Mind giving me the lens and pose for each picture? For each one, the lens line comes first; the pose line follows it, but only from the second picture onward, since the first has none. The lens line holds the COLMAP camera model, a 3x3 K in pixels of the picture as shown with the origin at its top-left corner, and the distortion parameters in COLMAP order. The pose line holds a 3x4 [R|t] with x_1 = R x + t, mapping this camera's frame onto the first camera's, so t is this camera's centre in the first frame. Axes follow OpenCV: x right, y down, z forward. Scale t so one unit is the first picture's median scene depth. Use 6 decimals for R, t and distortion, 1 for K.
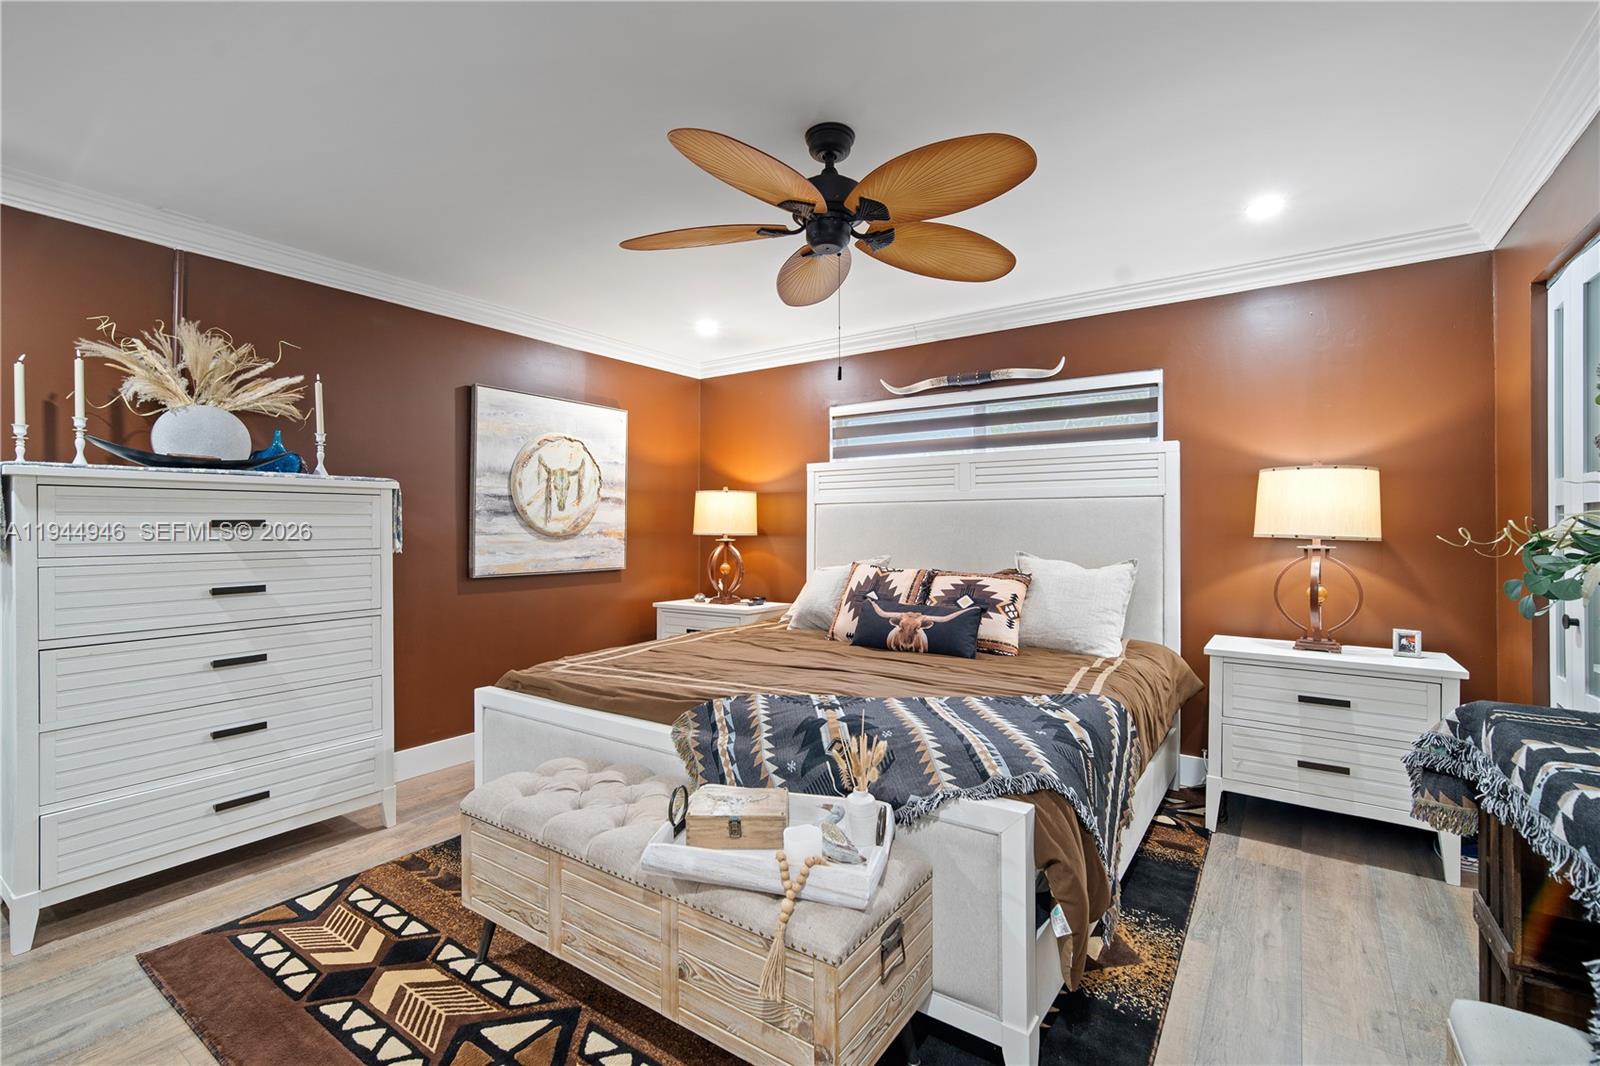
lens RADIAL K [[702.6, 0, 803.3], [0, 702.6, 527.3], [0, 0, 1]] dist [-0.010475, 0.001237]
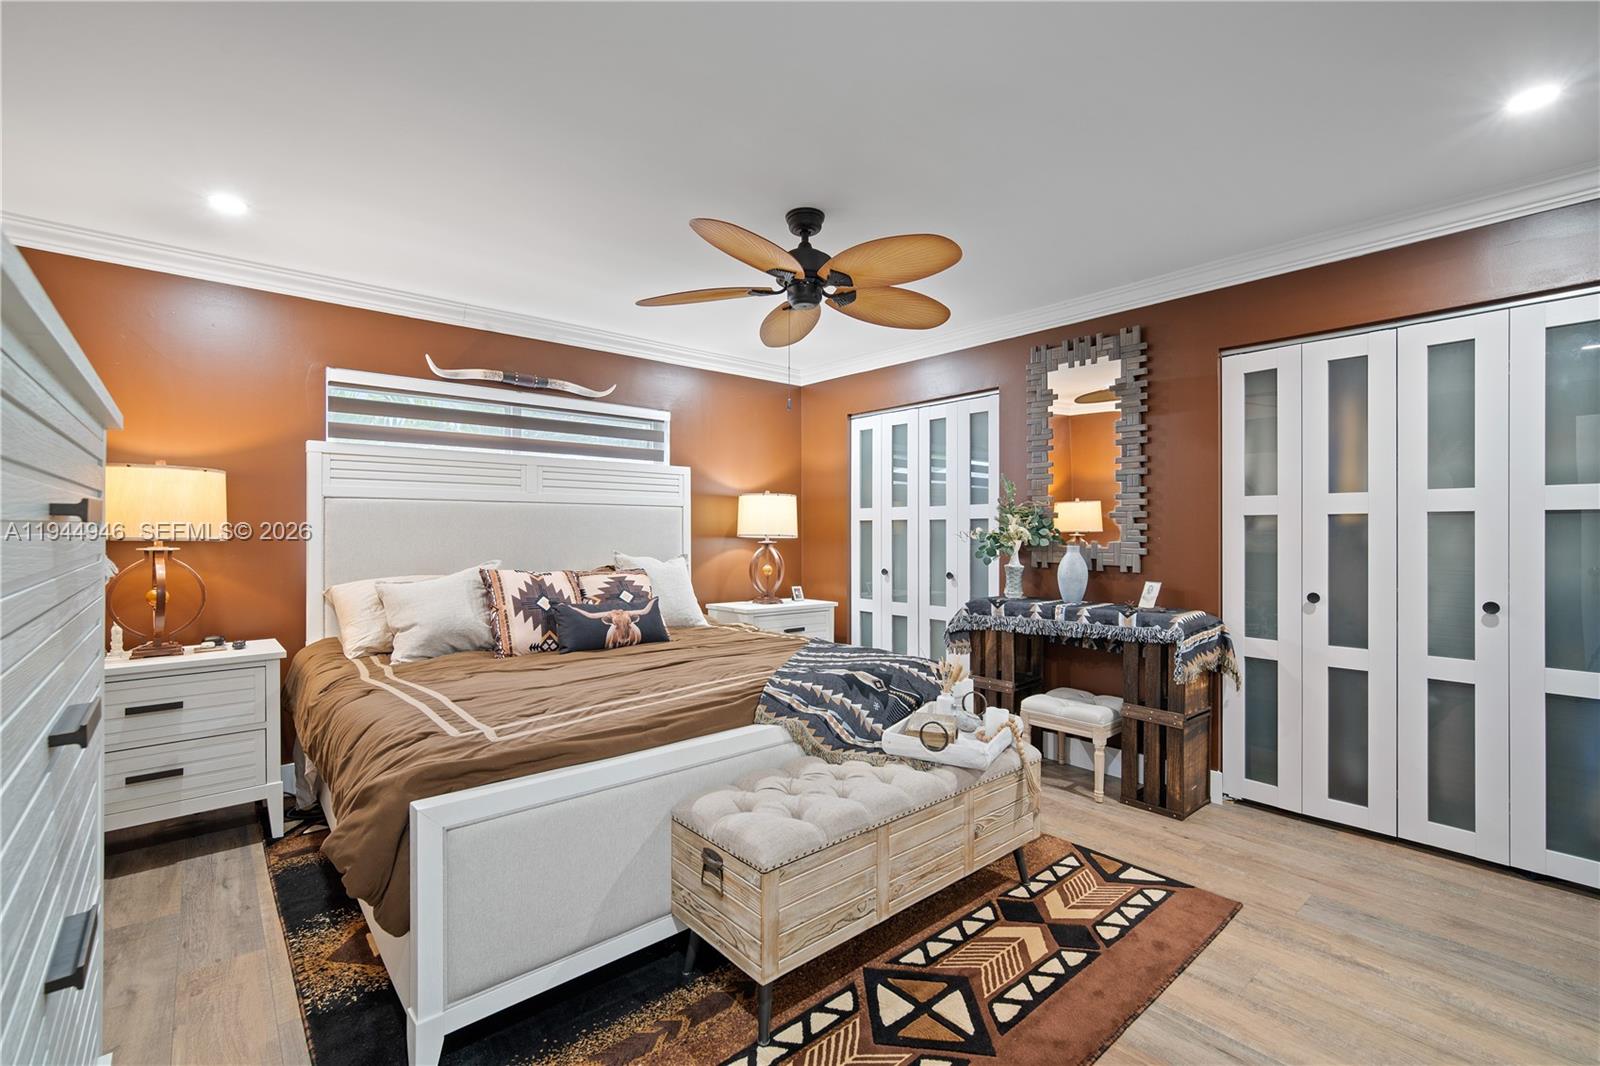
lens RADIAL K [[700.5, 0, 801.7], [0, 700.5, 530.2], [0, 0, 1]] dist [-0.009278, 0.005305]
pose [[0.253657, 0.002530, 0.967291, -0.798573], [-0.005904, 0.999982, -0.001067, 0.000255], [-0.967276, -0.005440, 0.253668, 0.466260]]
